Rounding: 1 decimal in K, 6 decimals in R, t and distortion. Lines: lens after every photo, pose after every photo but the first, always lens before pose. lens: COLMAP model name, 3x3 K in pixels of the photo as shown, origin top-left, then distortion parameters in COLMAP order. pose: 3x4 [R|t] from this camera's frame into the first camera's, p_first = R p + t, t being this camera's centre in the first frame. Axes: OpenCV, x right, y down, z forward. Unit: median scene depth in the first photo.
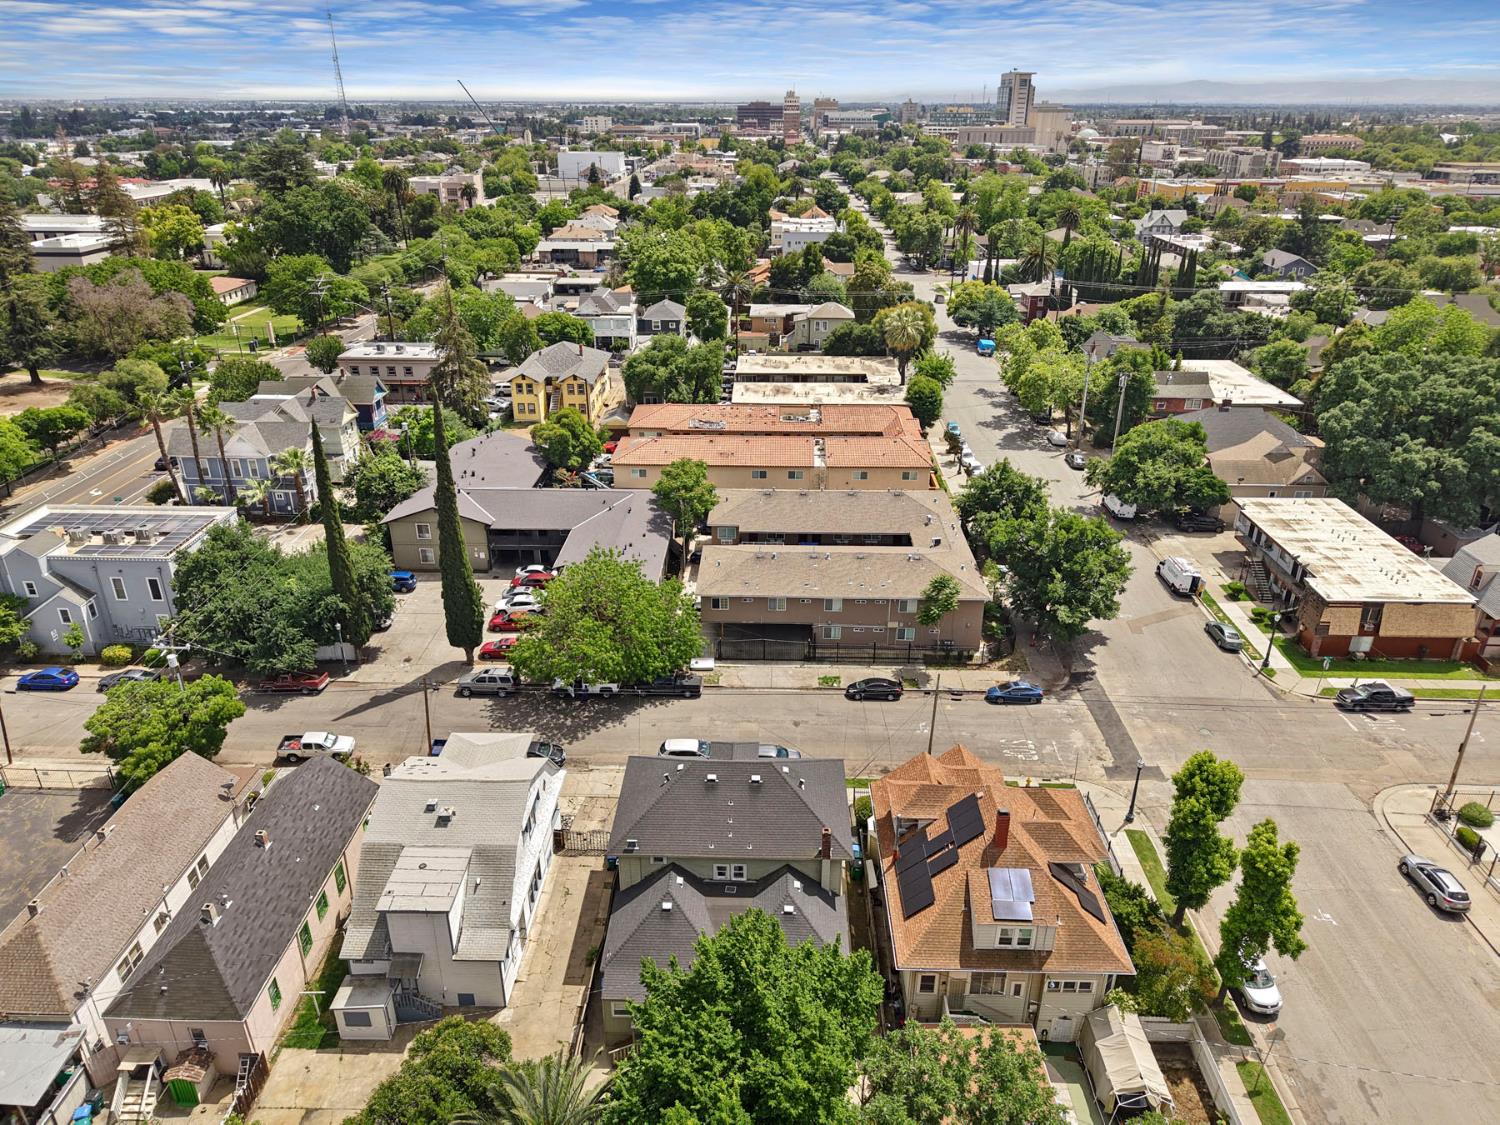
lens RADIAL K [[1000.3, 0, 750.0], [0, 1000.3, 562.5], [0, 0, 1]] dist [0.074884, -0.099555]
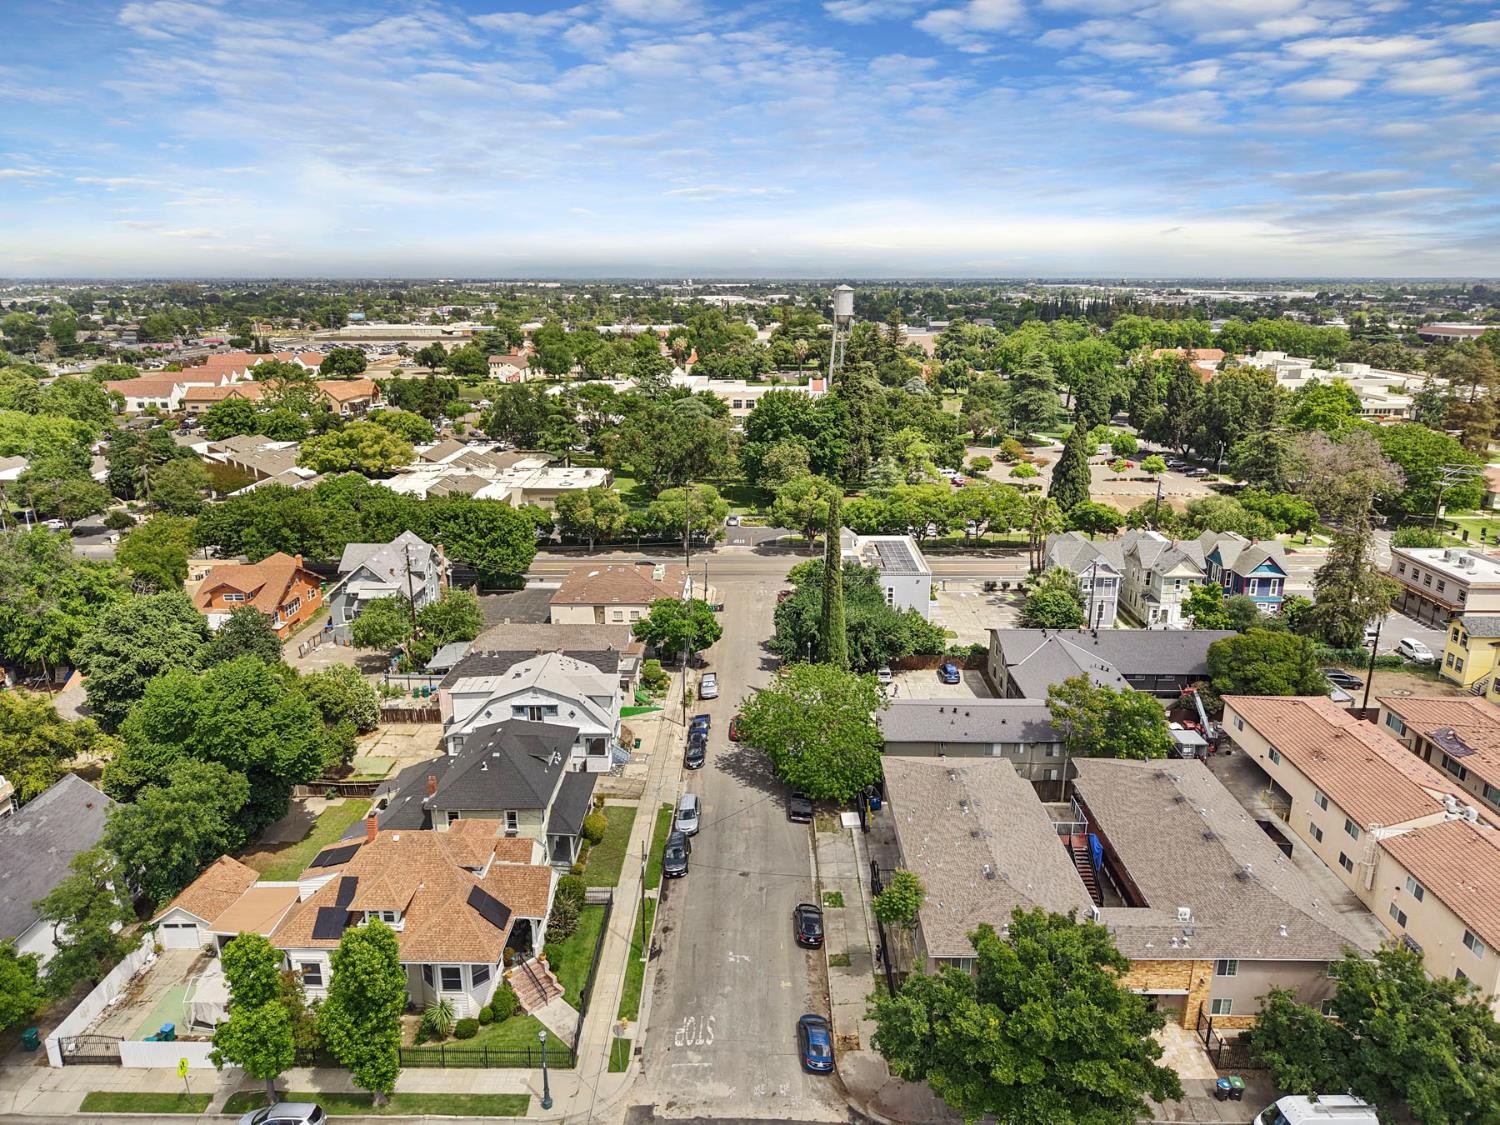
lens RADIAL K [[1007.3, 0, 756.0], [0, 1007.3, 556.4], [0, 0, 1]] dist [0.041612, -0.047490]
pose [[0.018157, 0.267237, -0.963460, 0.838091], [-0.417614, 0.877564, 0.235542, -0.320439], [0.908443, 0.398077, 0.127536, 0.690399]]
